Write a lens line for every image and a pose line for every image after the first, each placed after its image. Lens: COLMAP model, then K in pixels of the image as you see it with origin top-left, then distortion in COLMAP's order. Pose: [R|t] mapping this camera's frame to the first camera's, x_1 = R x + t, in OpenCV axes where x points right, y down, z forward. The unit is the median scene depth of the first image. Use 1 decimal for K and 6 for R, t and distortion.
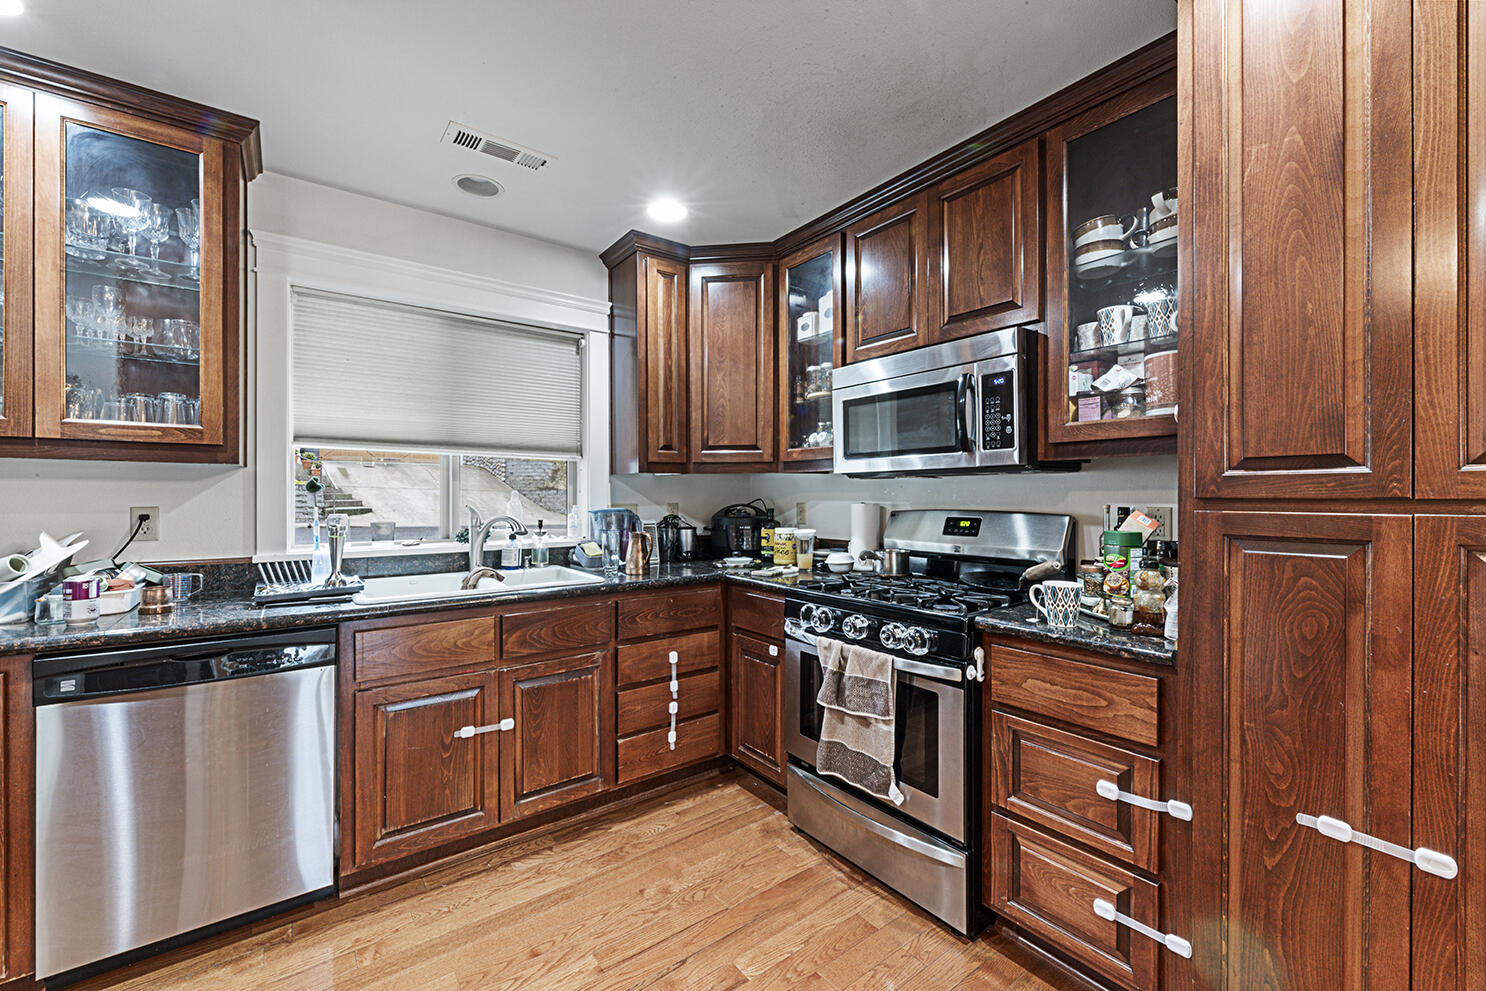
lens RADIAL K [[603.0, 0, 745.7], [0, 603.0, 496.3], [0, 0, 1]] dist [-0.000709, -0.000550]
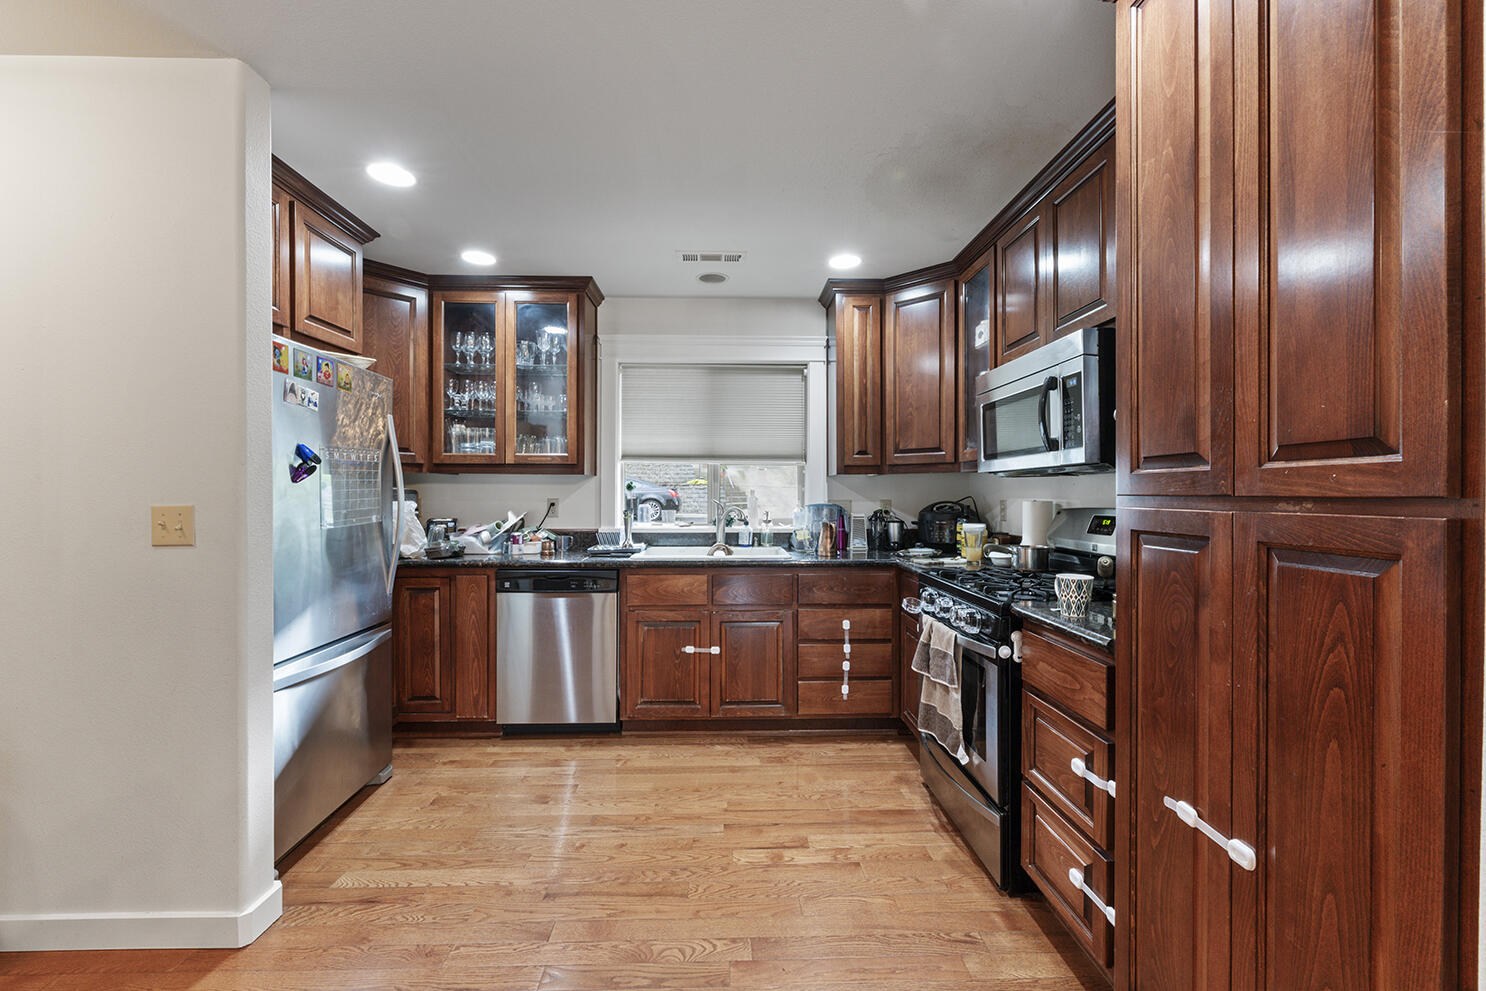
lens RADIAL K [[603.0, 0, 735.4], [0, 603.0, 493.6], [0, 0, 1]] dist [-0.000709, -0.000550]
pose [[0.812776, 0.001614, -0.582574, 0.490370], [-0.002278, 0.999997, -0.000407, 0.001223], [0.582572, 0.001658, 0.812777, -0.154028]]
